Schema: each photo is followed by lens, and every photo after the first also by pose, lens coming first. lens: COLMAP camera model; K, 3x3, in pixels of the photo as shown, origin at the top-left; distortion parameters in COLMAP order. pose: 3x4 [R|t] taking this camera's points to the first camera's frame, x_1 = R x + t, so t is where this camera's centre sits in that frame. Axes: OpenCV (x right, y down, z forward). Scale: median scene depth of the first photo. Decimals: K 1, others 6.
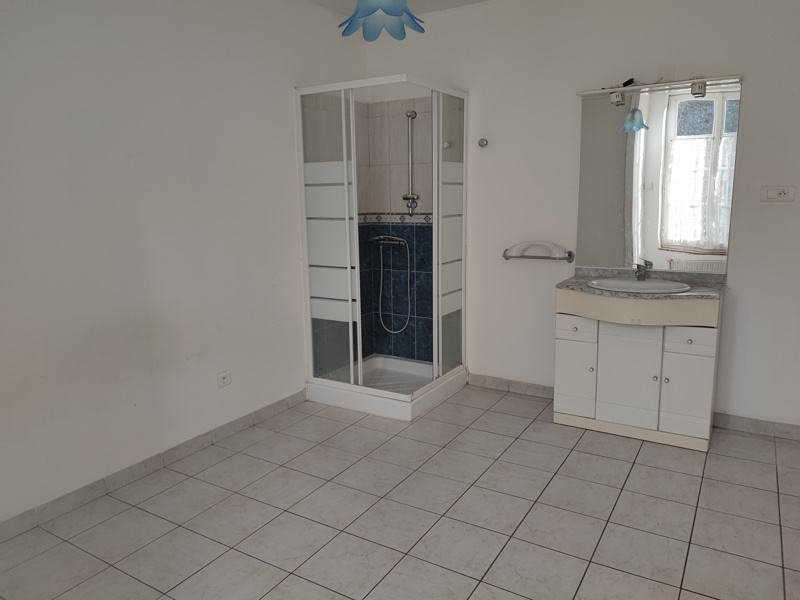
lens RADIAL K [[578.7, 0, 400.0], [0, 578.7, 300.0], [0, 0, 1]] dist [0.000322, -0.001504]
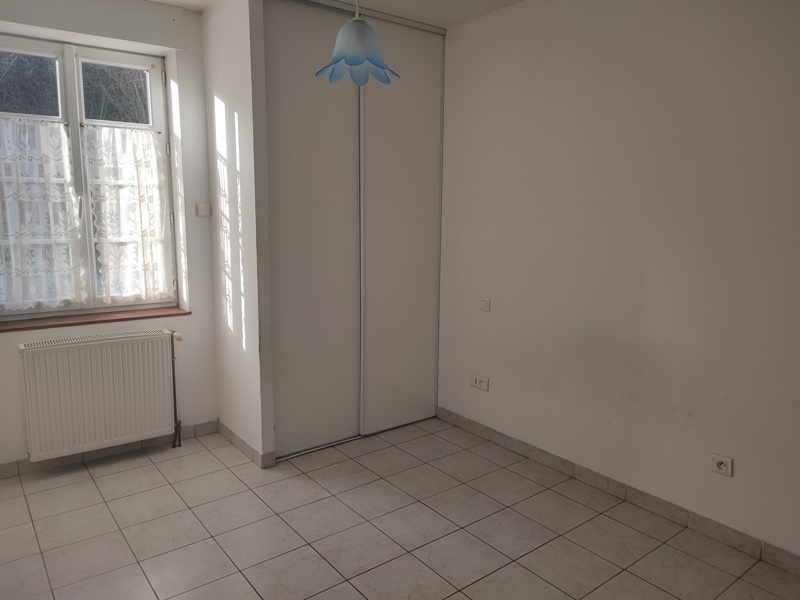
lens RADIAL K [[578.7, 0, 400.0], [0, 578.7, 300.0], [0, 0, 1]] dist [0.000322, -0.001504]
pose [[-0.356776, 0.162880, -0.919881, 0.619014], [-0.170717, 0.956734, 0.235618, -0.216923], [0.918459, 0.241102, -0.313533, 0.944964]]
